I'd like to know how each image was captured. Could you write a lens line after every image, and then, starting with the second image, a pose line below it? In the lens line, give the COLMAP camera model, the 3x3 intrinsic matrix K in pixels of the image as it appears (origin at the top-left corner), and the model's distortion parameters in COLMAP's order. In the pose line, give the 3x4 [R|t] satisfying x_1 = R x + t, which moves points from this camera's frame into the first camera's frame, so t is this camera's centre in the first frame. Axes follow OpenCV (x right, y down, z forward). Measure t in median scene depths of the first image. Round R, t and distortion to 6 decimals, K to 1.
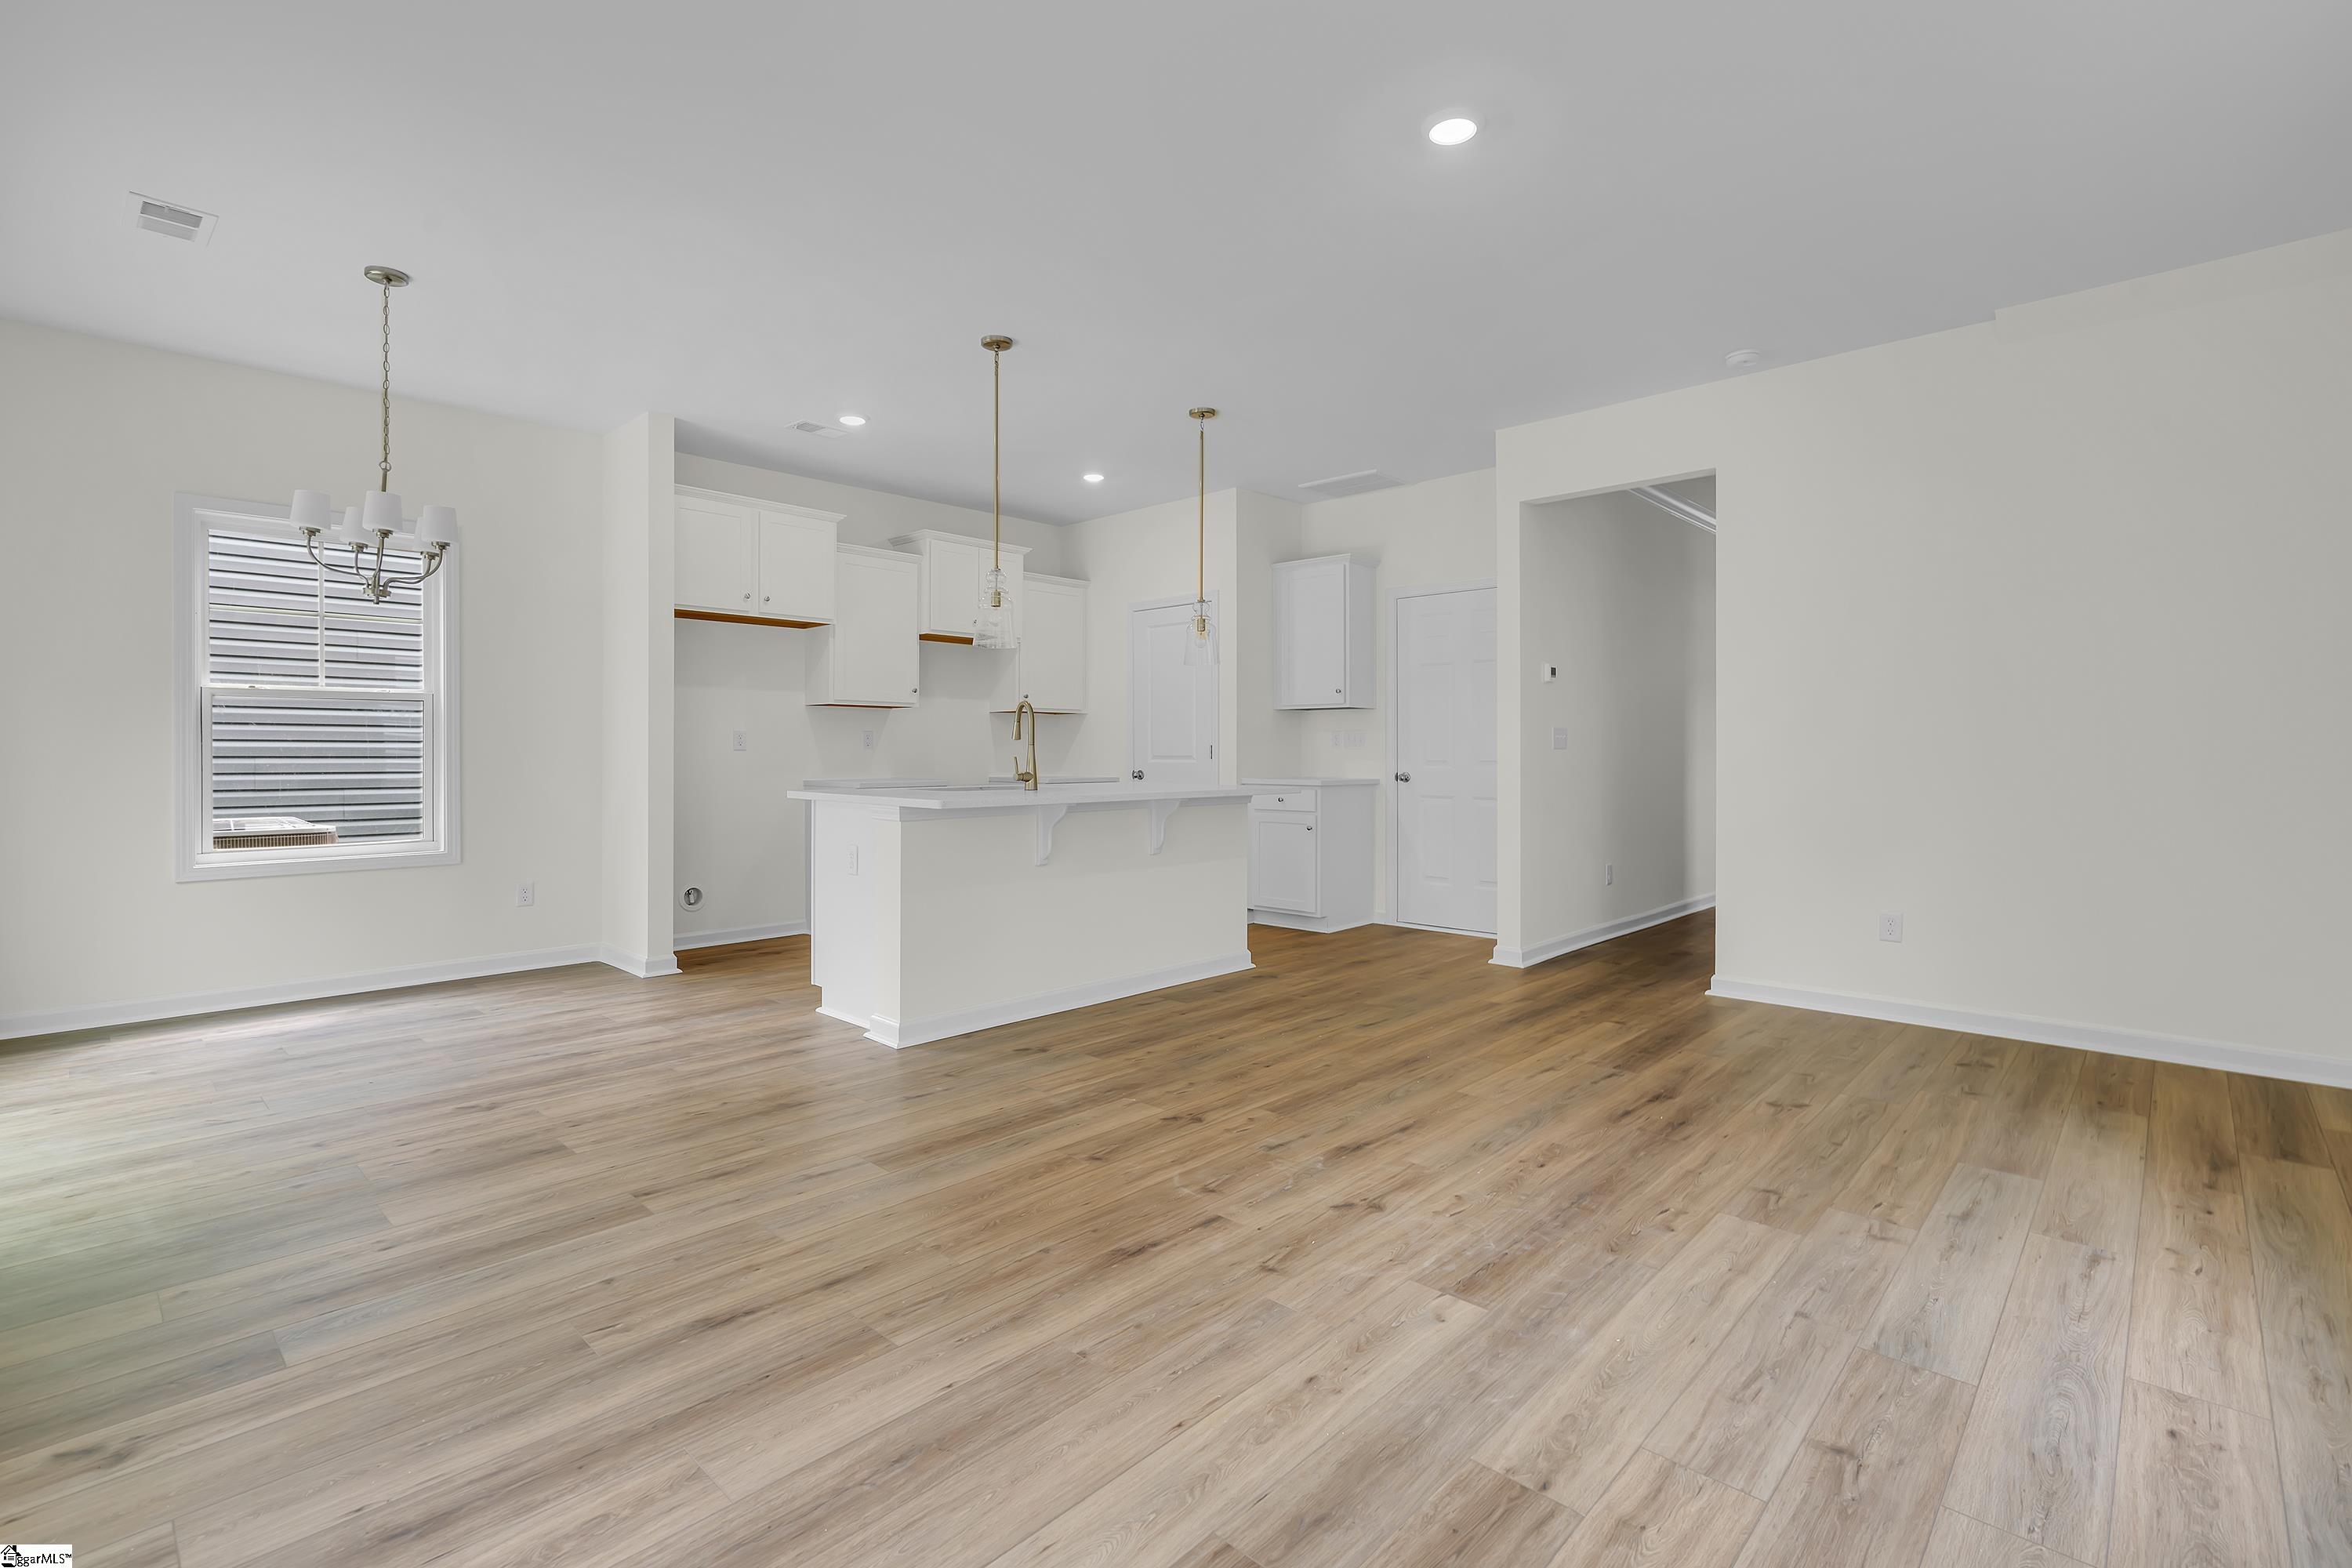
lens RADIAL K [[1059.2, 0, 1172.4], [0, 1059.2, 770.3], [0, 0, 1]] dist [0.004800, -0.000896]
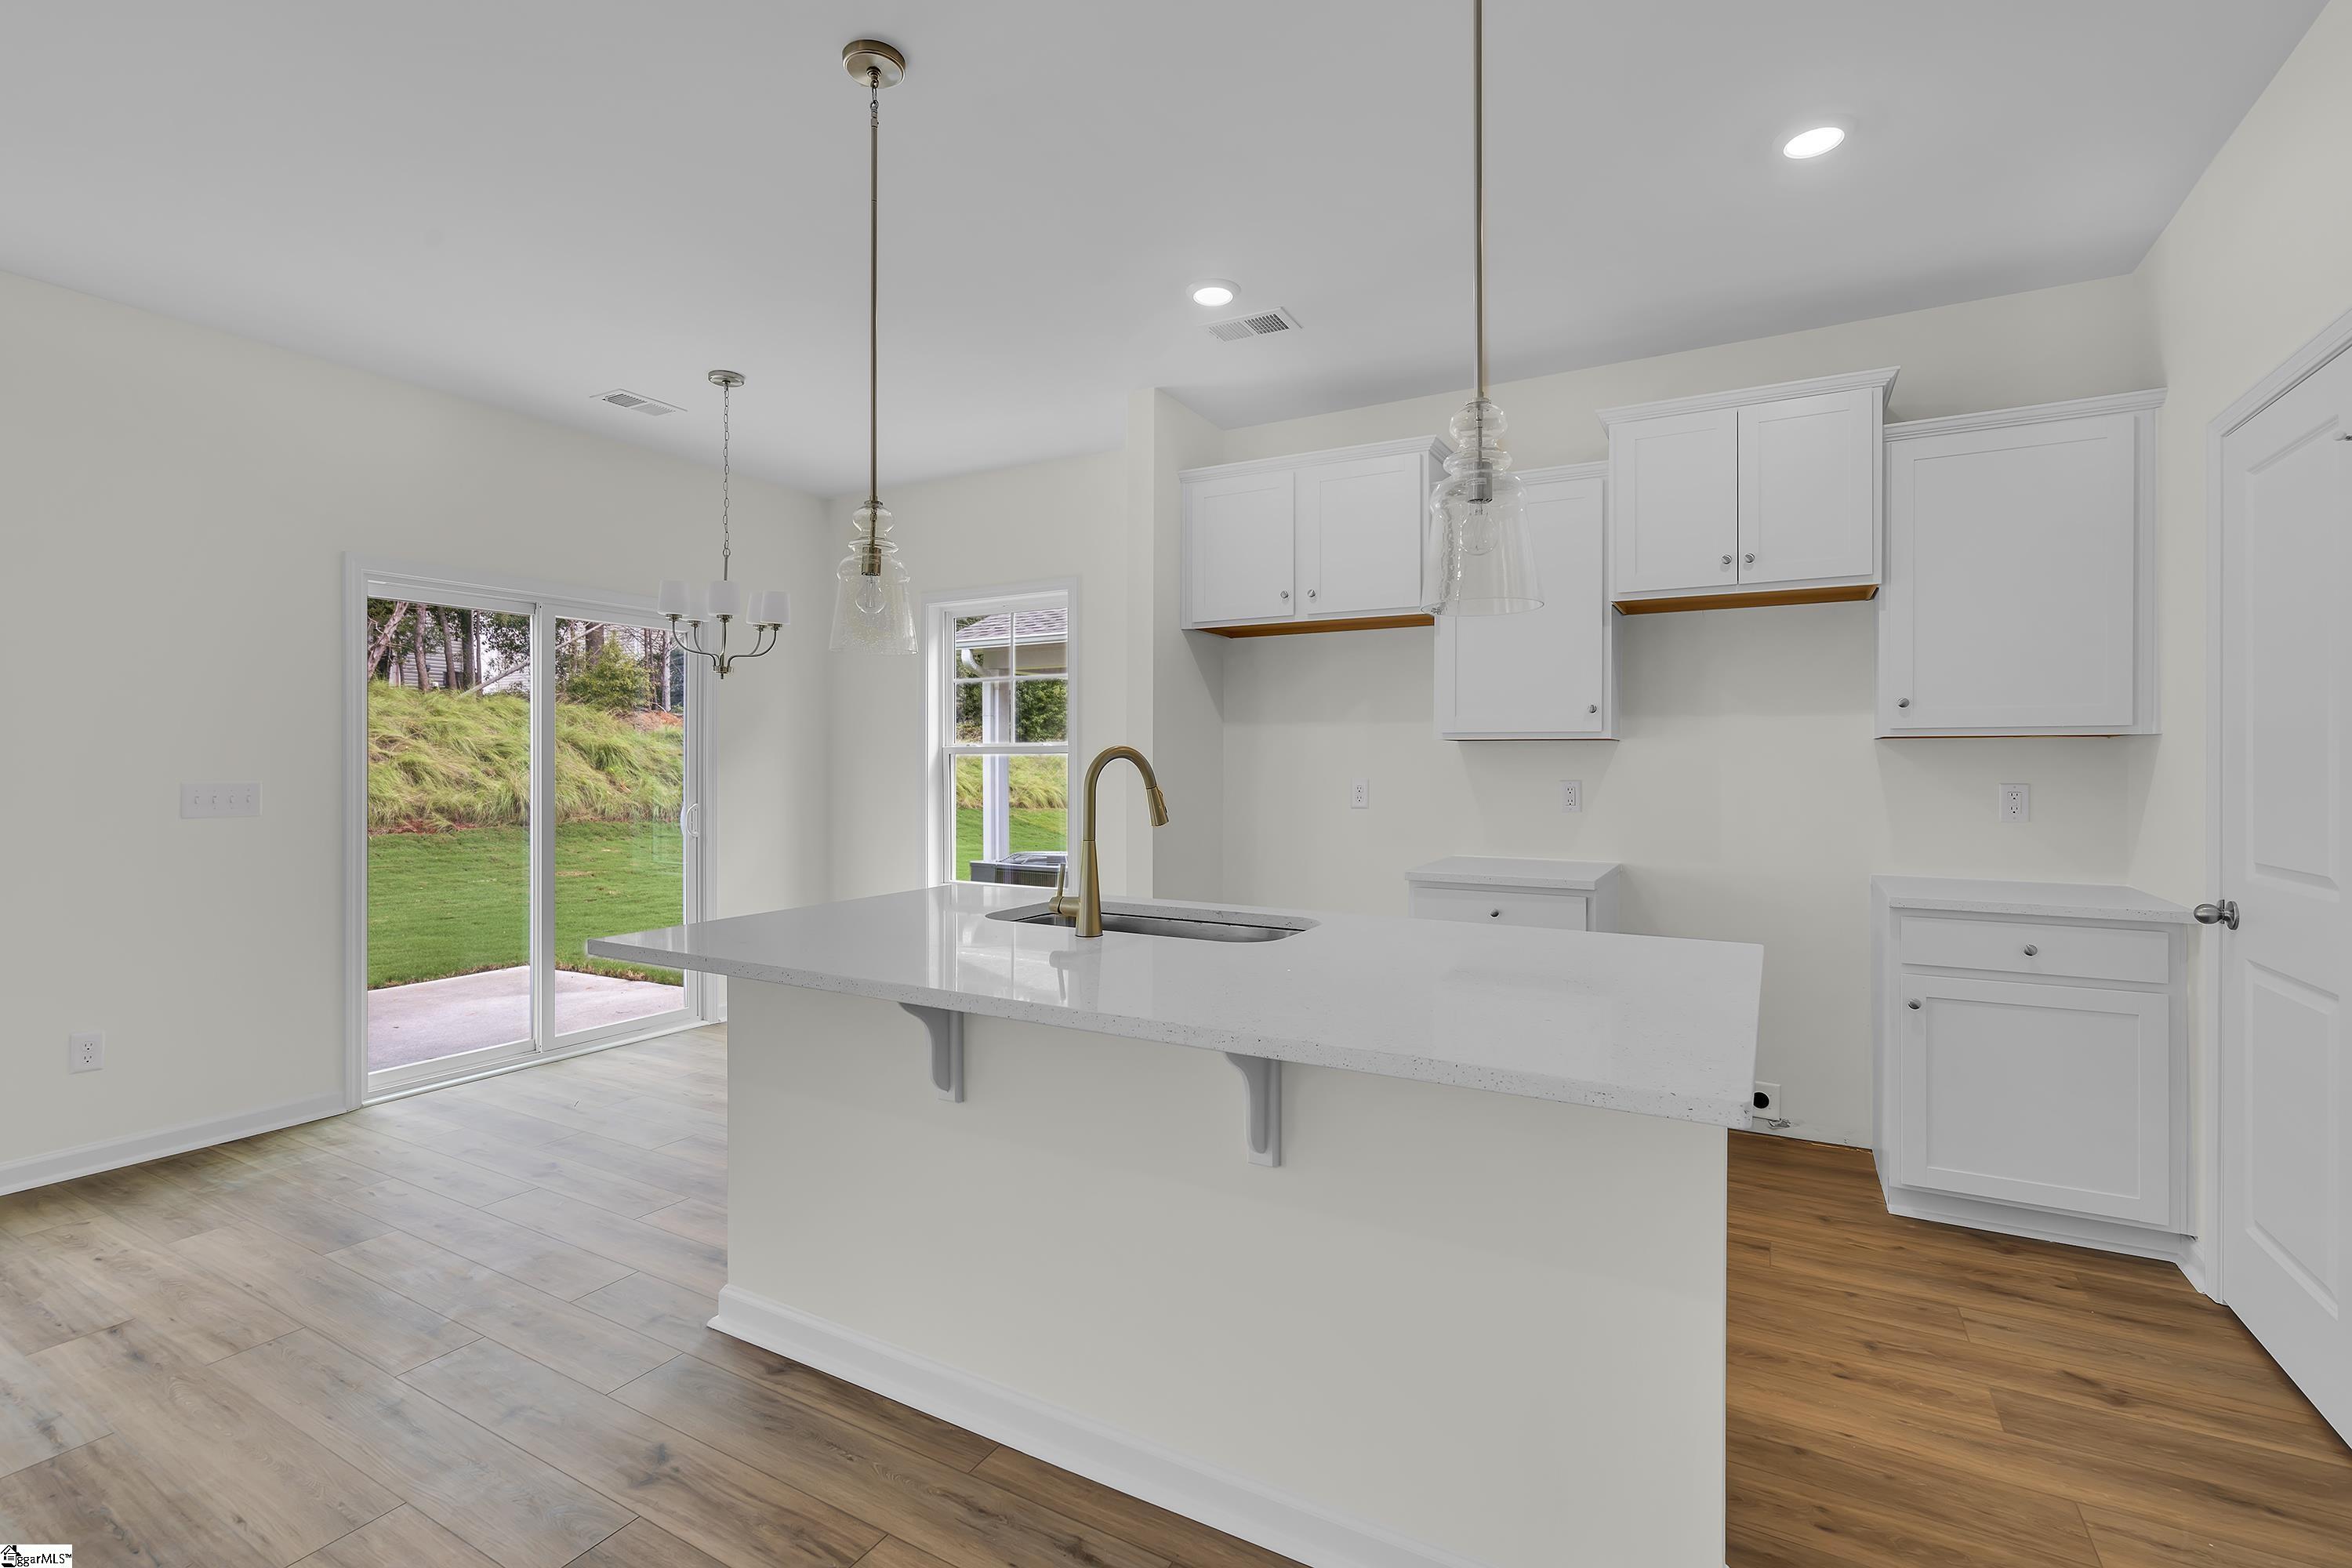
lens RADIAL K [[1059.2, 0, 1175.7], [0, 1059.2, 769.7], [0, 0, 1]] dist [0.004800, -0.000896]
pose [[0.233187, 0.005815, -0.972415, 0.287771], [-0.016925, 0.999855, 0.001921, -0.049049], [0.972285, 0.016010, 0.233252, 0.785360]]
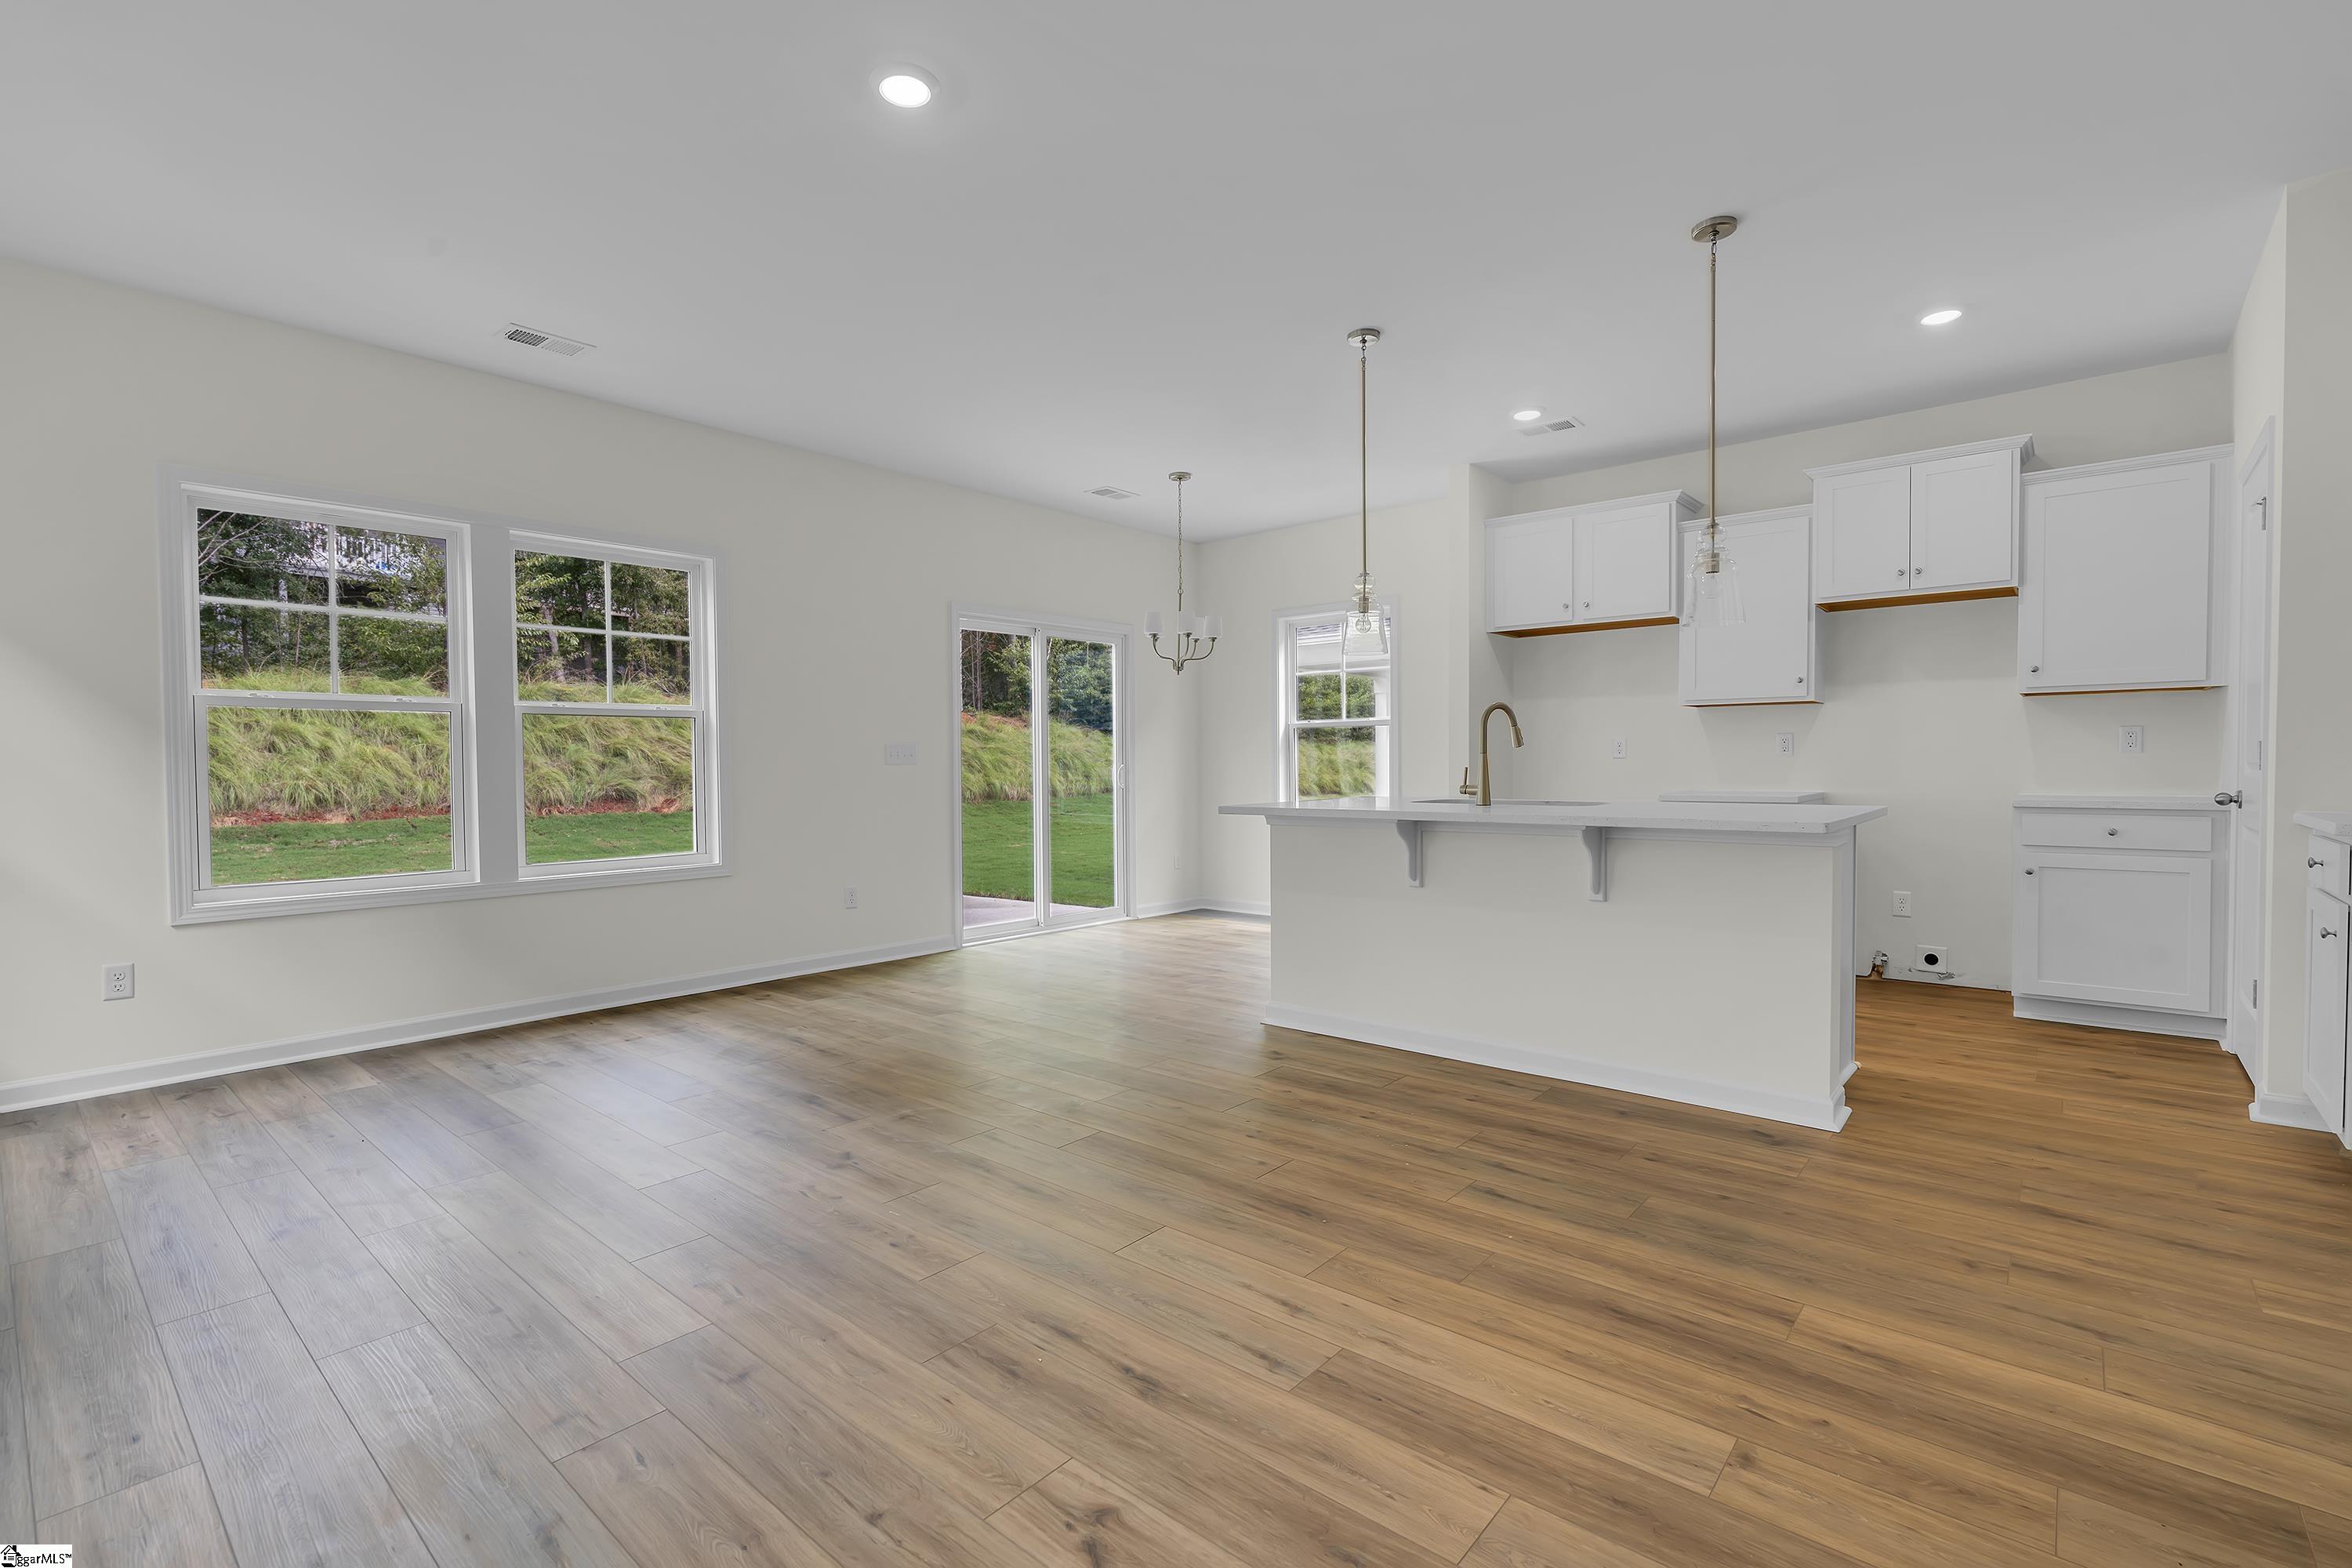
lens RADIAL K [[1059.2, 0, 1177.4], [0, 1059.2, 788.9], [0, 0, 1]] dist [0.004800, -0.000896]
pose [[0.044520, 0.023130, -0.998741, 0.615773], [-0.008948, 0.999701, 0.022753, -0.010755], [0.998968, 0.007924, 0.044713, 0.602803]]
